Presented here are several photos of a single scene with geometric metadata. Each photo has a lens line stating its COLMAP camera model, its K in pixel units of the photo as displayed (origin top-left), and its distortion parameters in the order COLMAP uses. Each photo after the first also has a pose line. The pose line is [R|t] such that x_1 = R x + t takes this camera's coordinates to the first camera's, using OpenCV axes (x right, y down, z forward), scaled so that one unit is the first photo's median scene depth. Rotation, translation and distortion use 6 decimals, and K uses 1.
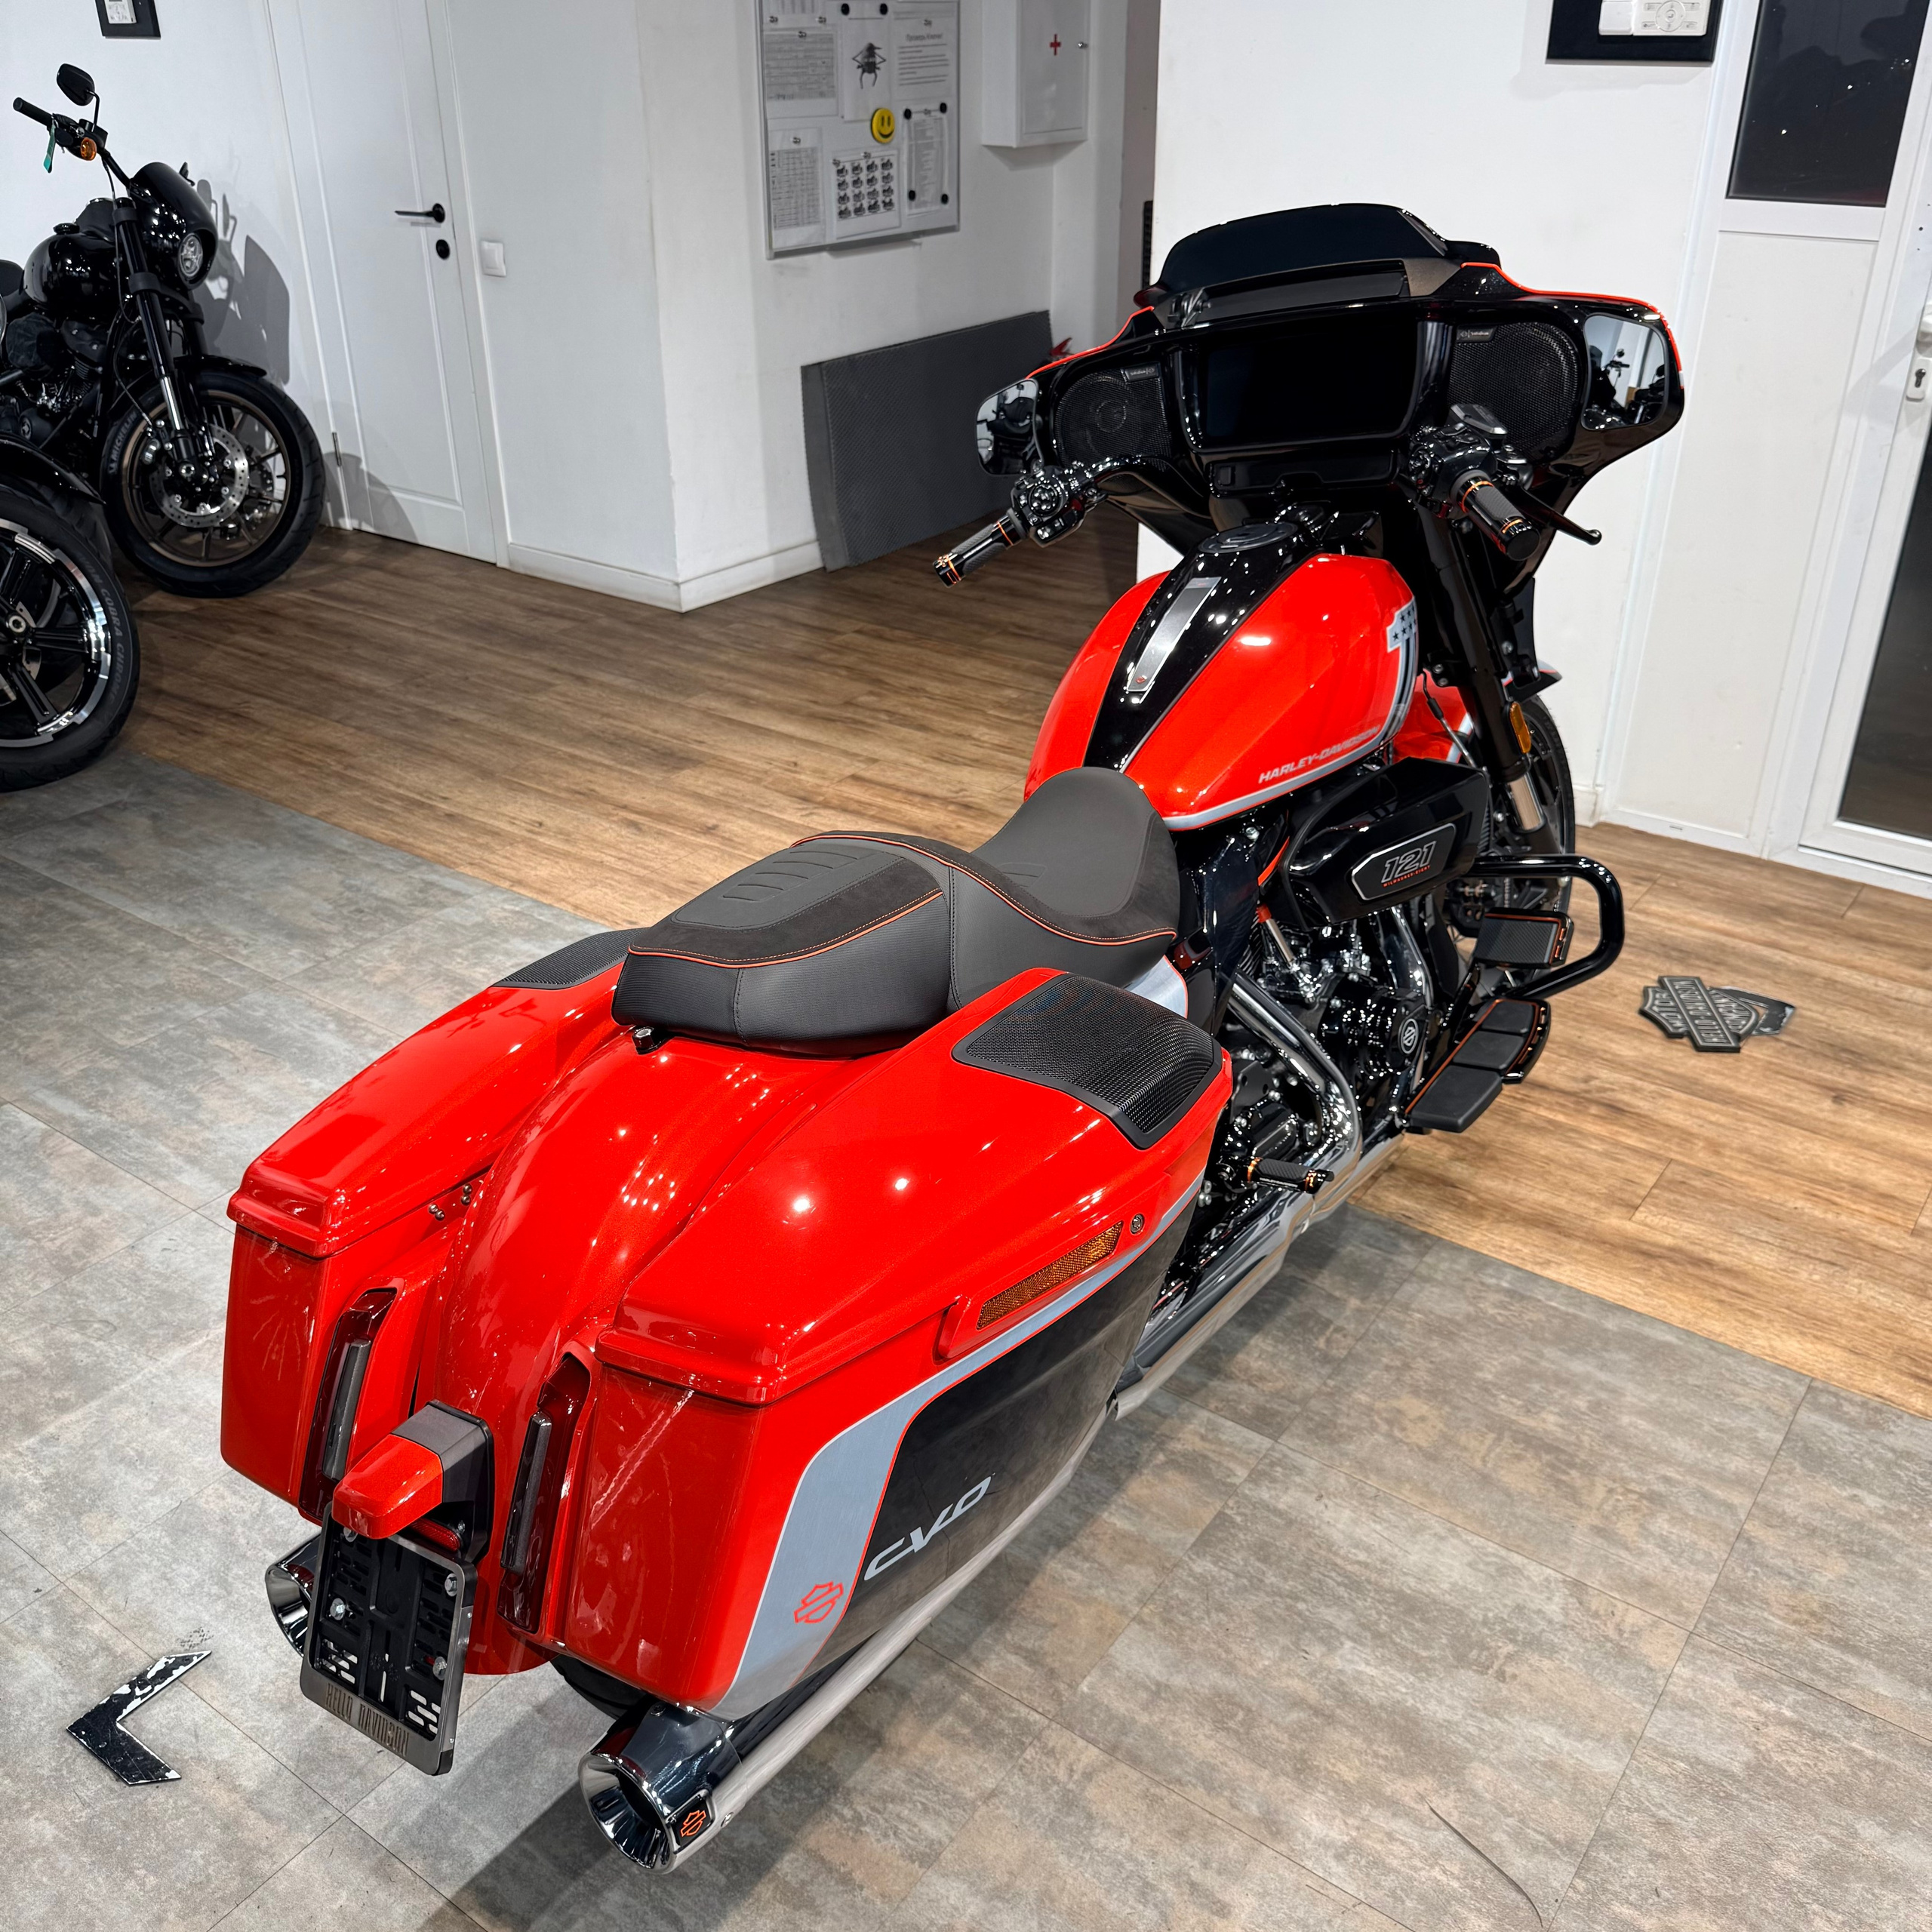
lens RADIAL K [[1812.5, 0, 965.7], [0, 1812.5, 959.8], [0, 0, 1]] dist [0.109053, -0.206988]
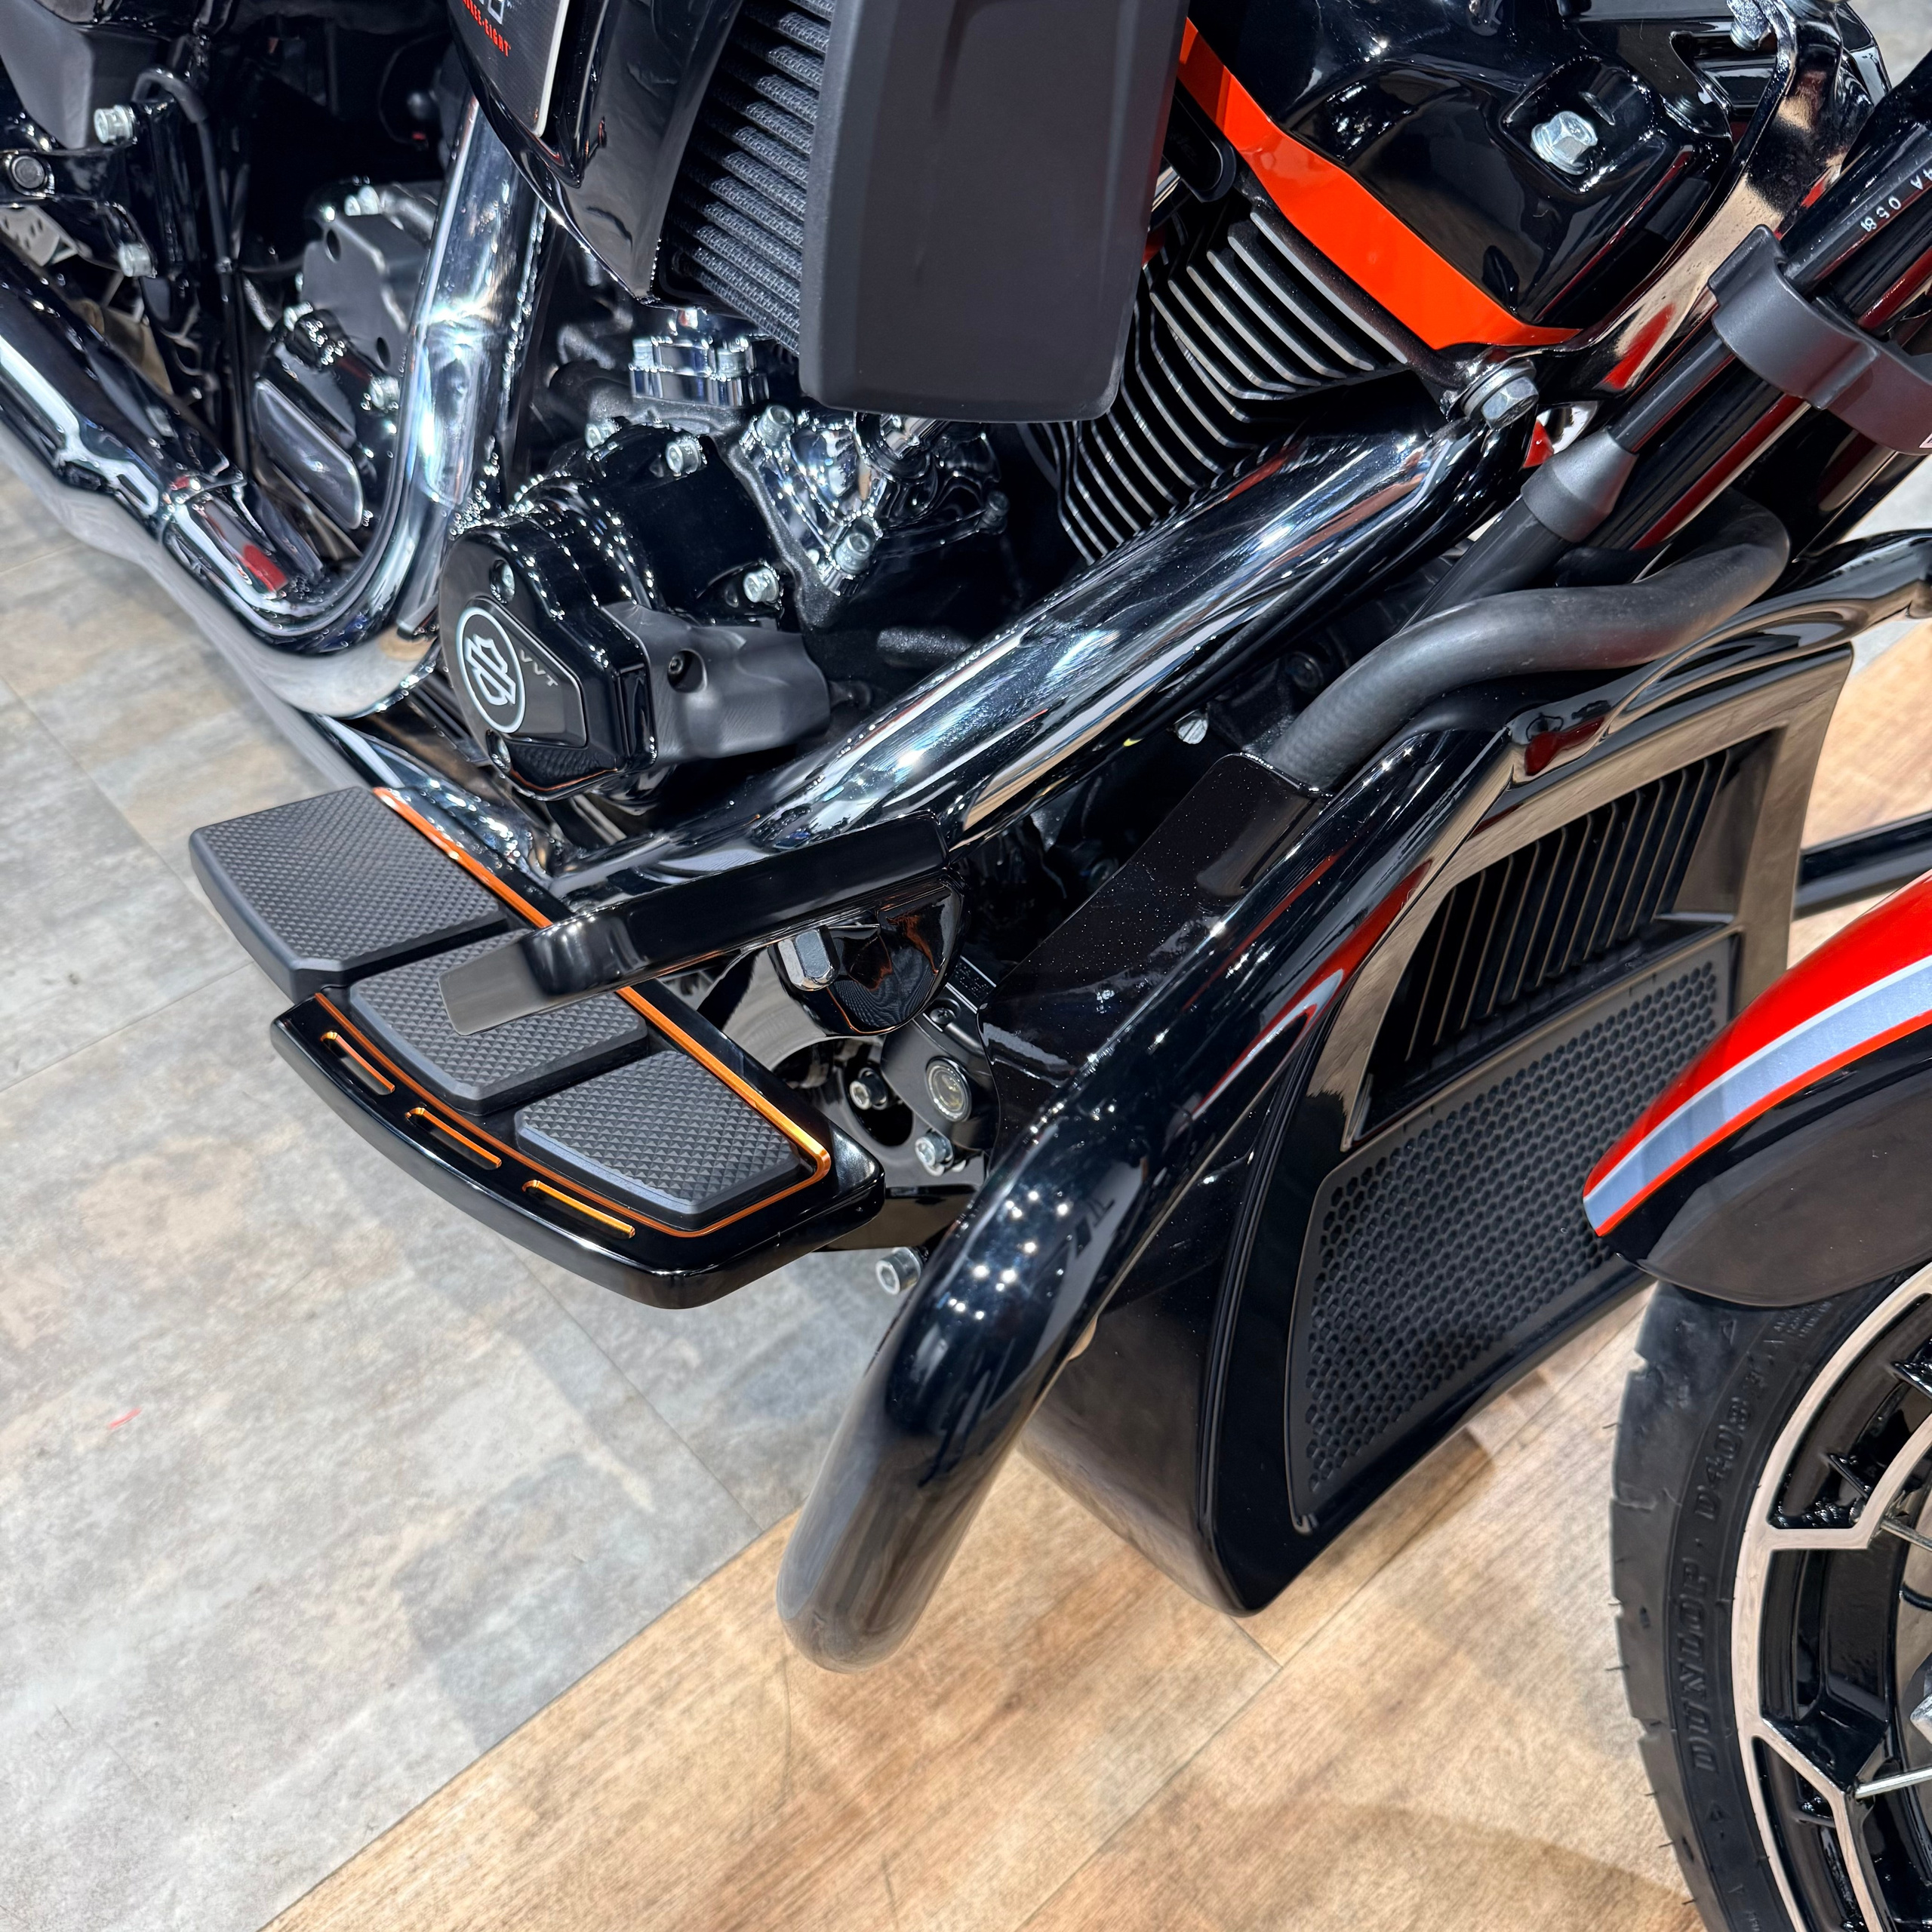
lens RADIAL K [[1819.9, 0, 966.0], [0, 1819.9, 966.0], [0, 0, 1]] dist [0.141877, -0.339477]
pose [[-0.202125, 0.707177, -0.677530, 0.438214], [-0.471093, 0.536310, 0.700317, -0.159603], [0.858614, 0.460731, 0.224744, 0.993764]]
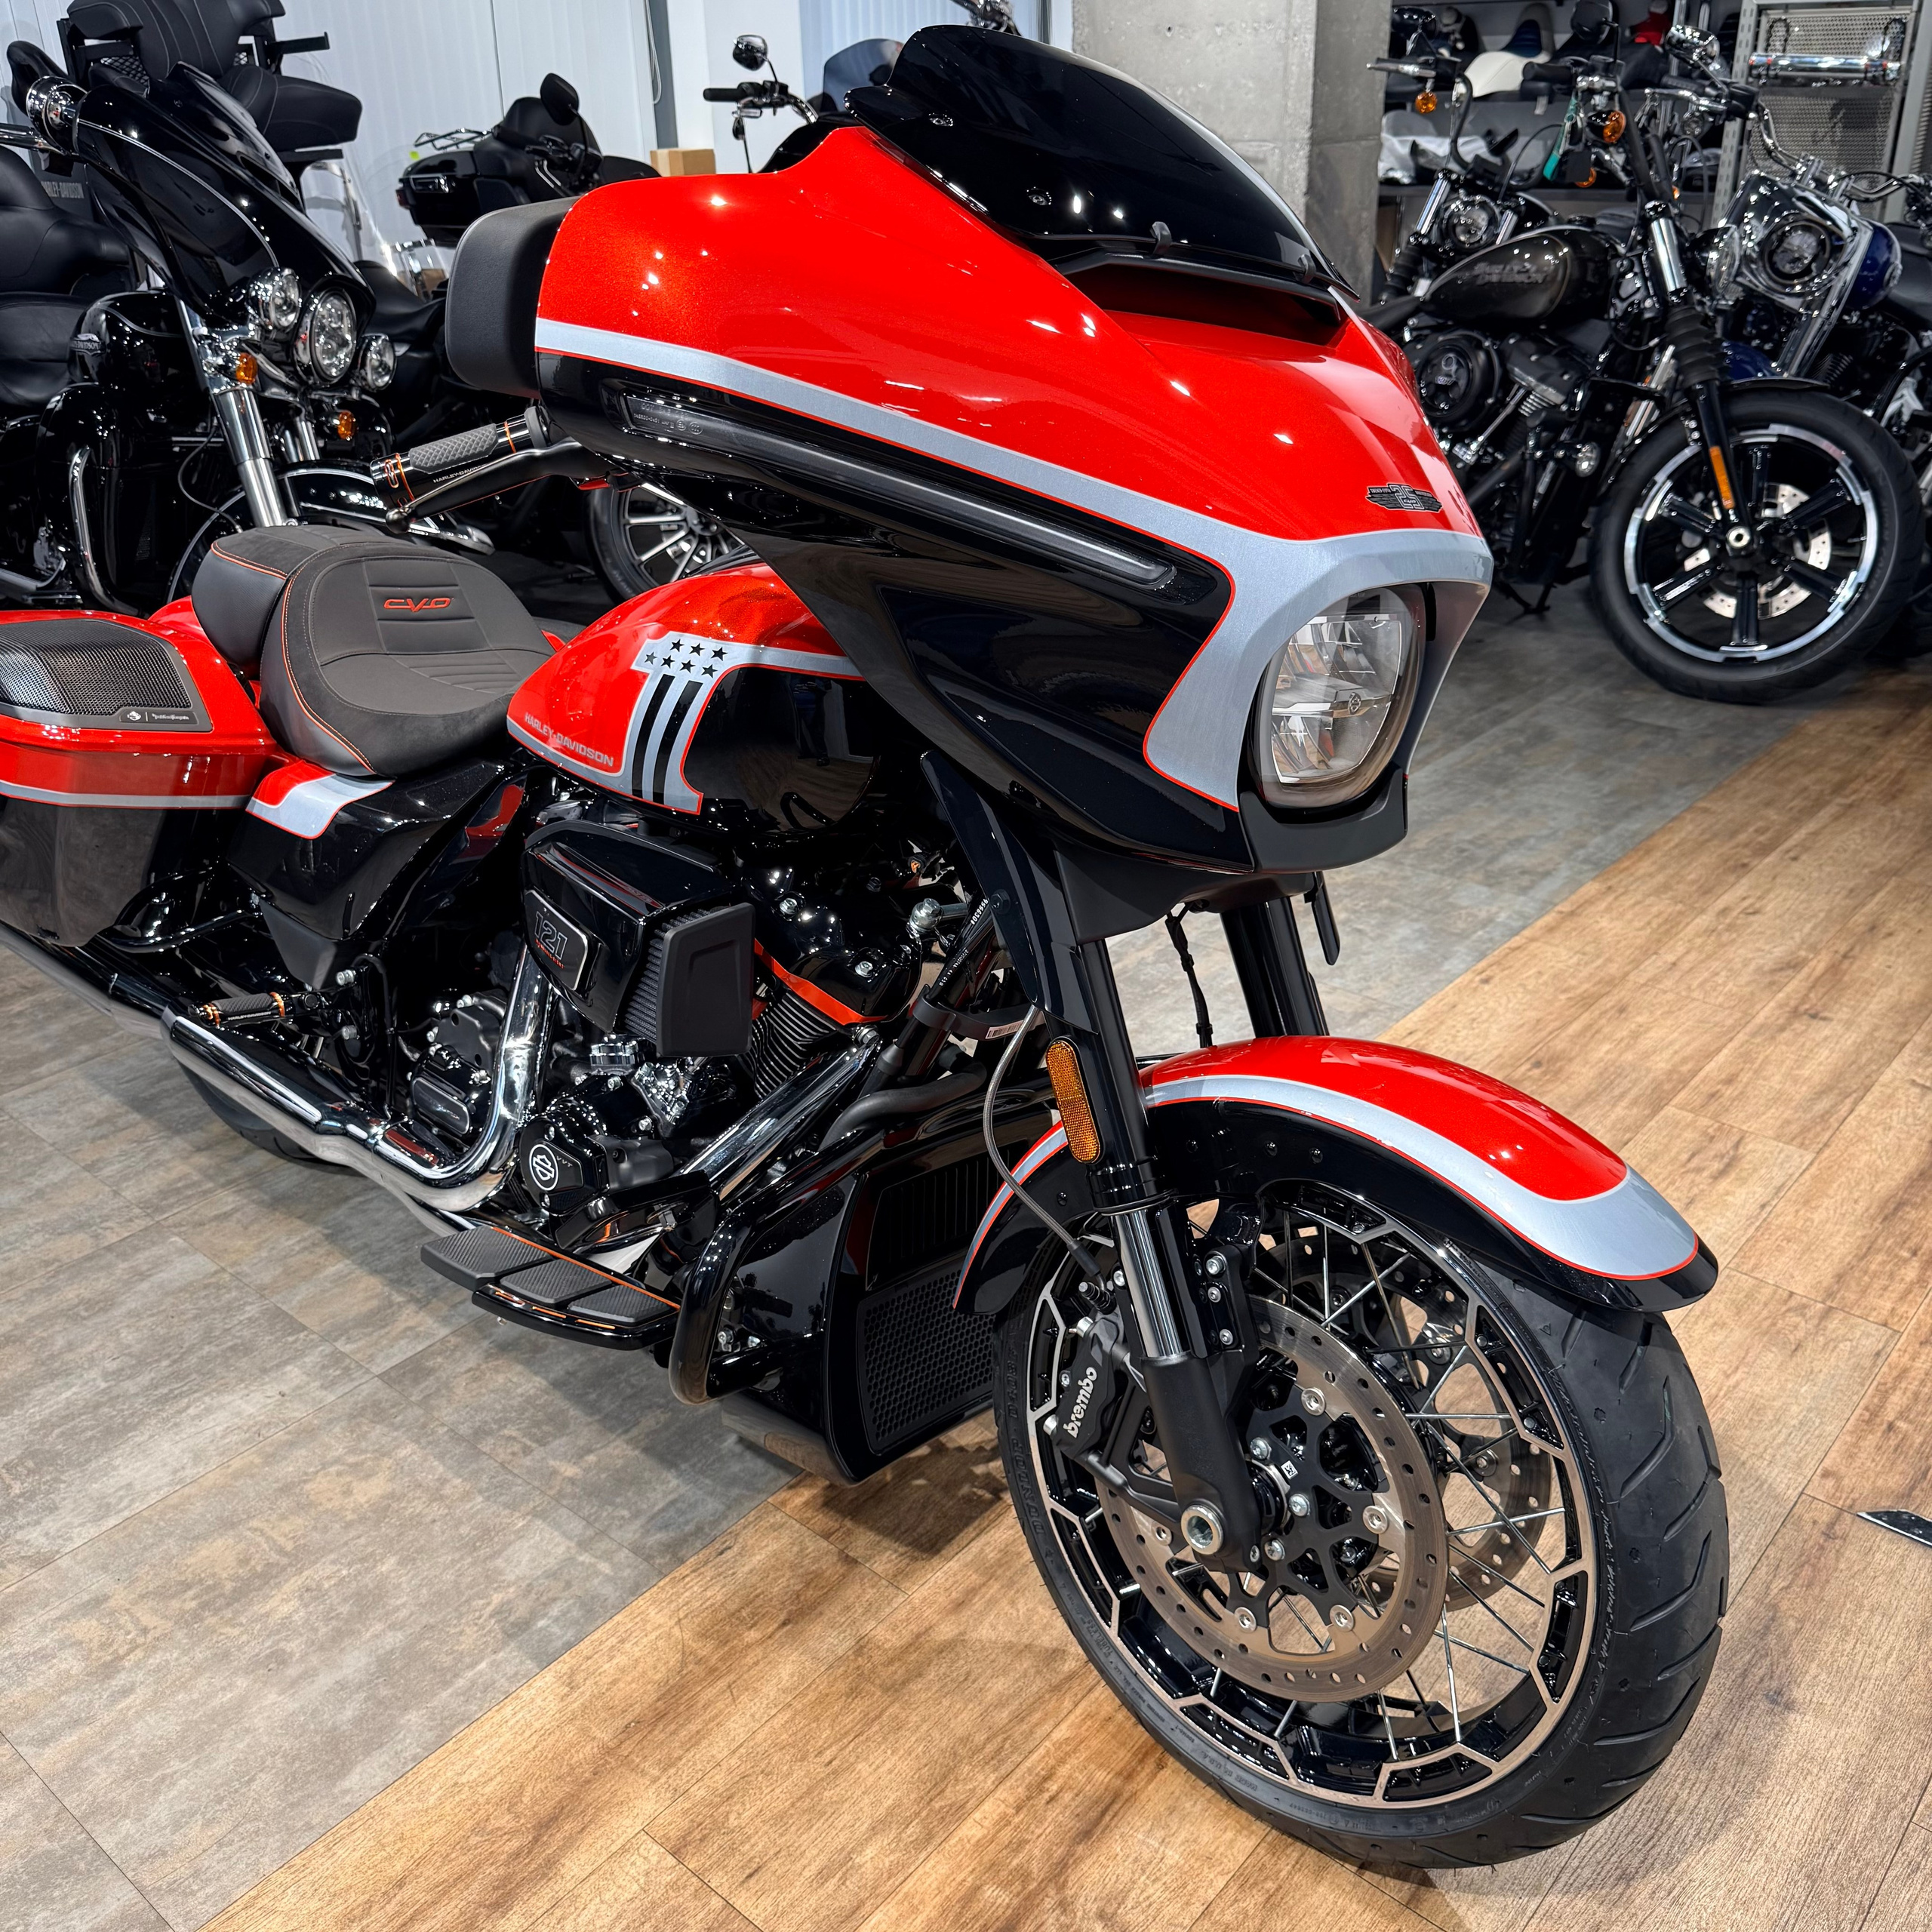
lens RADIAL K [[1804.3, 0, 966.0], [0, 1804.3, 966.0], [0, 0, 1]] dist [0.153141, -0.342493]
pose [[-0.080712, 0.444520, -0.892125, 0.827321], [-0.443454, 0.785568, 0.431546, -0.404378], [0.892656, 0.430448, 0.133719, 0.992878]]
